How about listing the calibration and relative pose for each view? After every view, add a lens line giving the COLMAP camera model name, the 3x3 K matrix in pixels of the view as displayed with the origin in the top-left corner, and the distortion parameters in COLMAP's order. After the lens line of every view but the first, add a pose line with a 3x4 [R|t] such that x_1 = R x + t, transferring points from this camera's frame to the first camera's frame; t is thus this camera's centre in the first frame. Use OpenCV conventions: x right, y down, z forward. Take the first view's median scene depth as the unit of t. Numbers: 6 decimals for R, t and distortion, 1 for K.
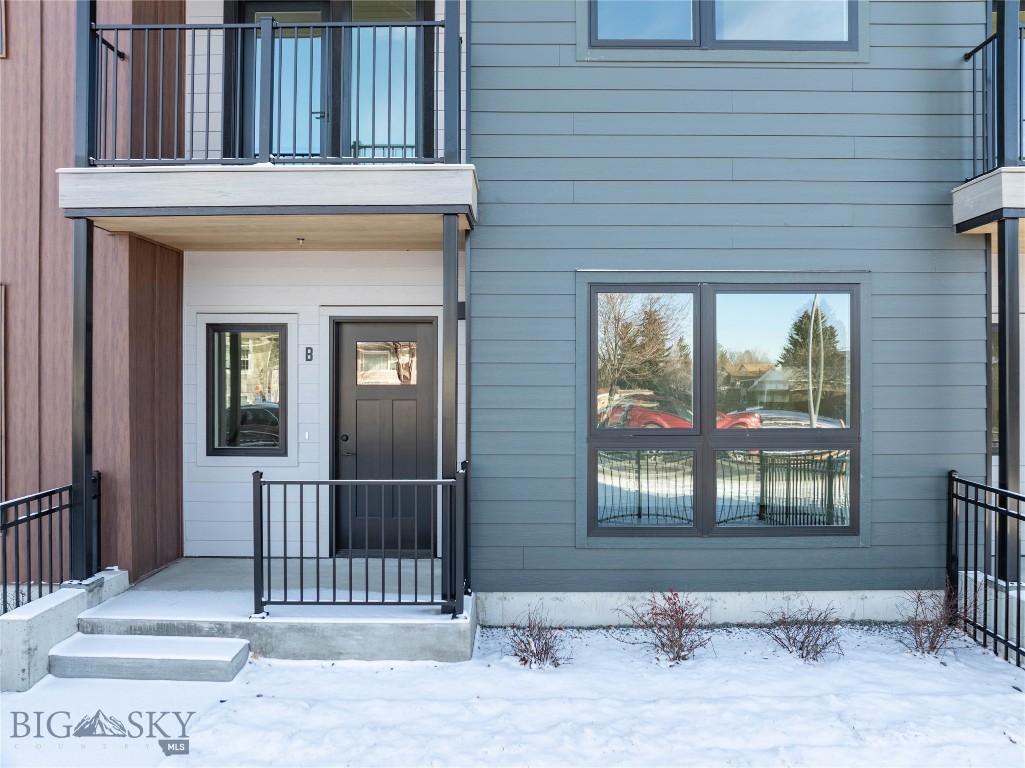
lens RADIAL K [[720.6, 0, 512.5], [0, 720.6, 384.0], [0, 0, 1]] dist [-0.046307, 0.002259]
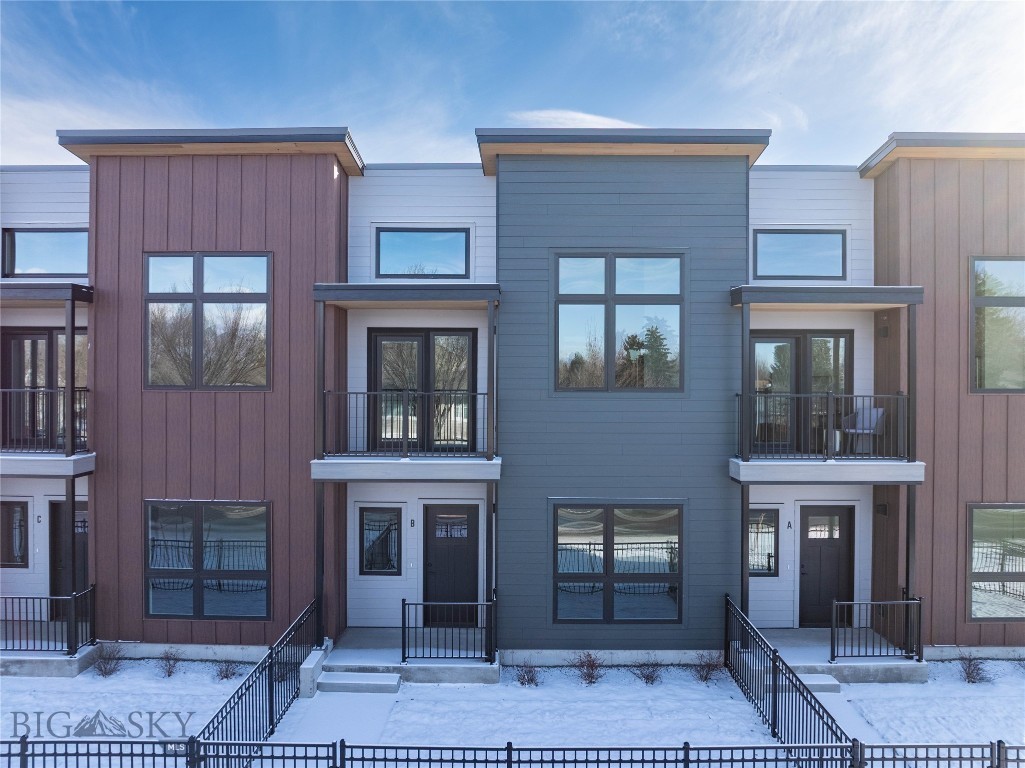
lens RADIAL K [[708.7, 0, 512.5], [0, 708.7, 384.0], [0, 0, 1]] dist [-0.032428, 0.002229]
pose [[0.999995, 0.003014, 0.000911, -0.019639], [-0.003010, 0.999984, -0.004750, -0.546105], [-0.000925, 0.004747, 0.999988, -1.226122]]
